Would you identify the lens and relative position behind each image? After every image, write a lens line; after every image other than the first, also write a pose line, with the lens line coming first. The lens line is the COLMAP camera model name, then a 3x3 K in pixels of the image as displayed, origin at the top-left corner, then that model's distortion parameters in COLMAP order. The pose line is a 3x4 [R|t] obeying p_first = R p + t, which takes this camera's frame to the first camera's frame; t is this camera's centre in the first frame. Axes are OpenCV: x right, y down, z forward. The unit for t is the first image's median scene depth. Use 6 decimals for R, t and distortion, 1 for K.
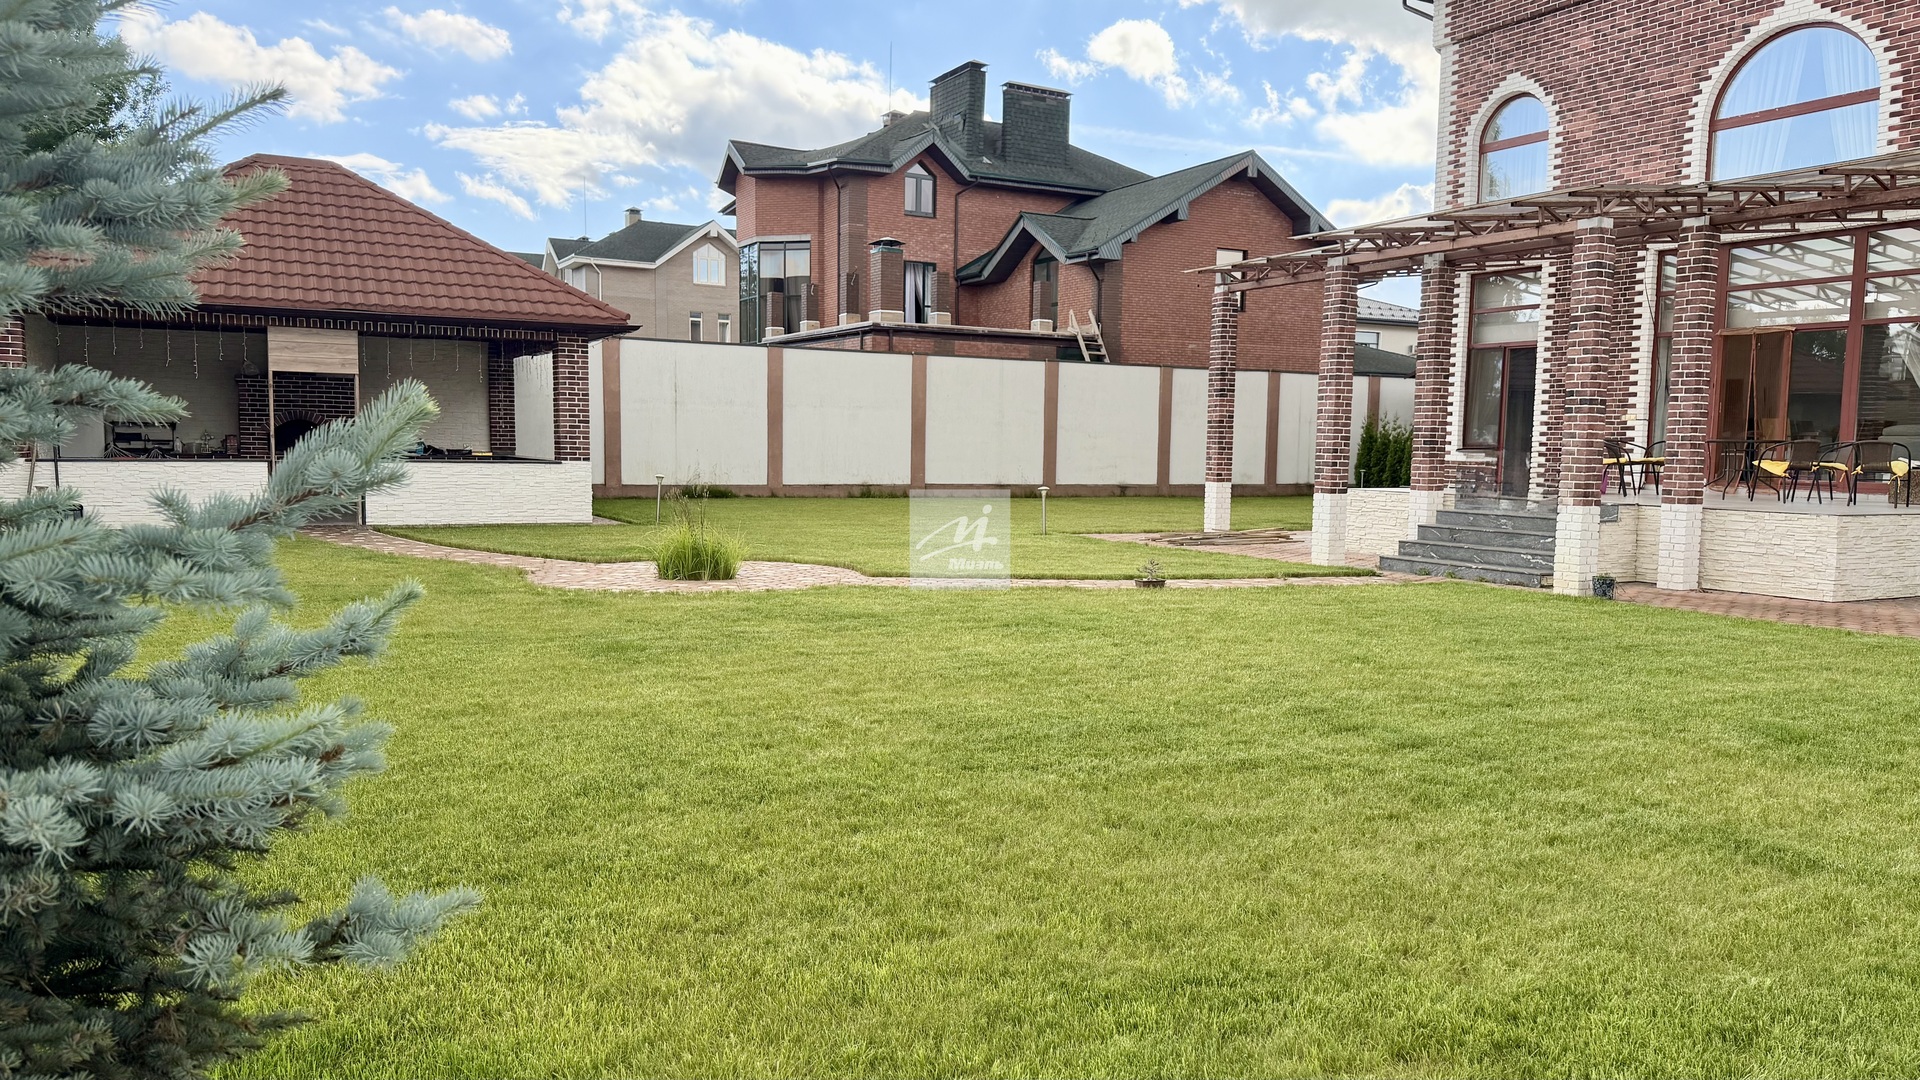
lens RADIAL K [[1338.9, 0, 957.6], [0, 1338.9, 548.5], [0, 0, 1]] dist [0.101570, -0.002942]
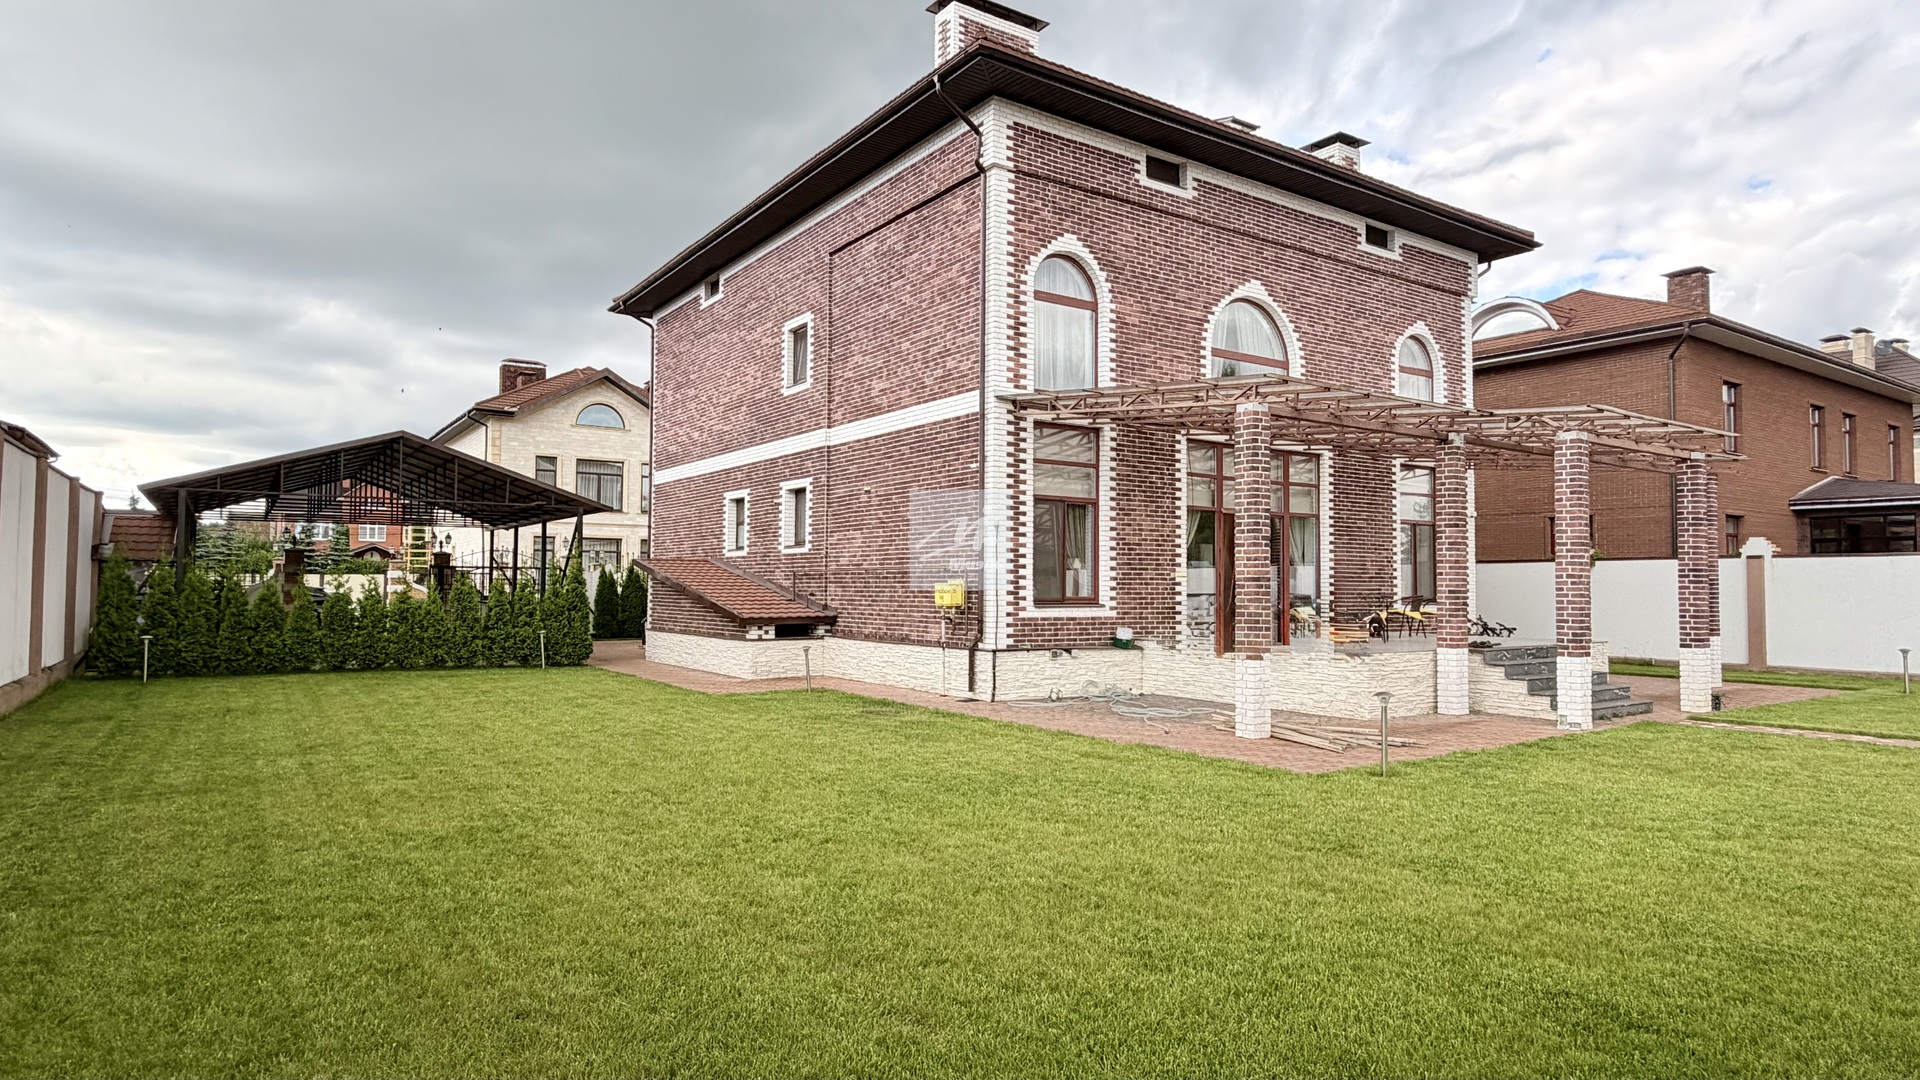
lens RADIAL K [[1073.3, 0, 960.0], [0, 1073.3, 546.9], [0, 0, 1]] dist [0.002140, 0.000054]
pose [[-0.068812, 0.015116, 0.997515, -0.419279], [0.070921, 0.997430, -0.010223, -0.127717], [-0.995106, 0.070041, -0.069708, 1.292617]]
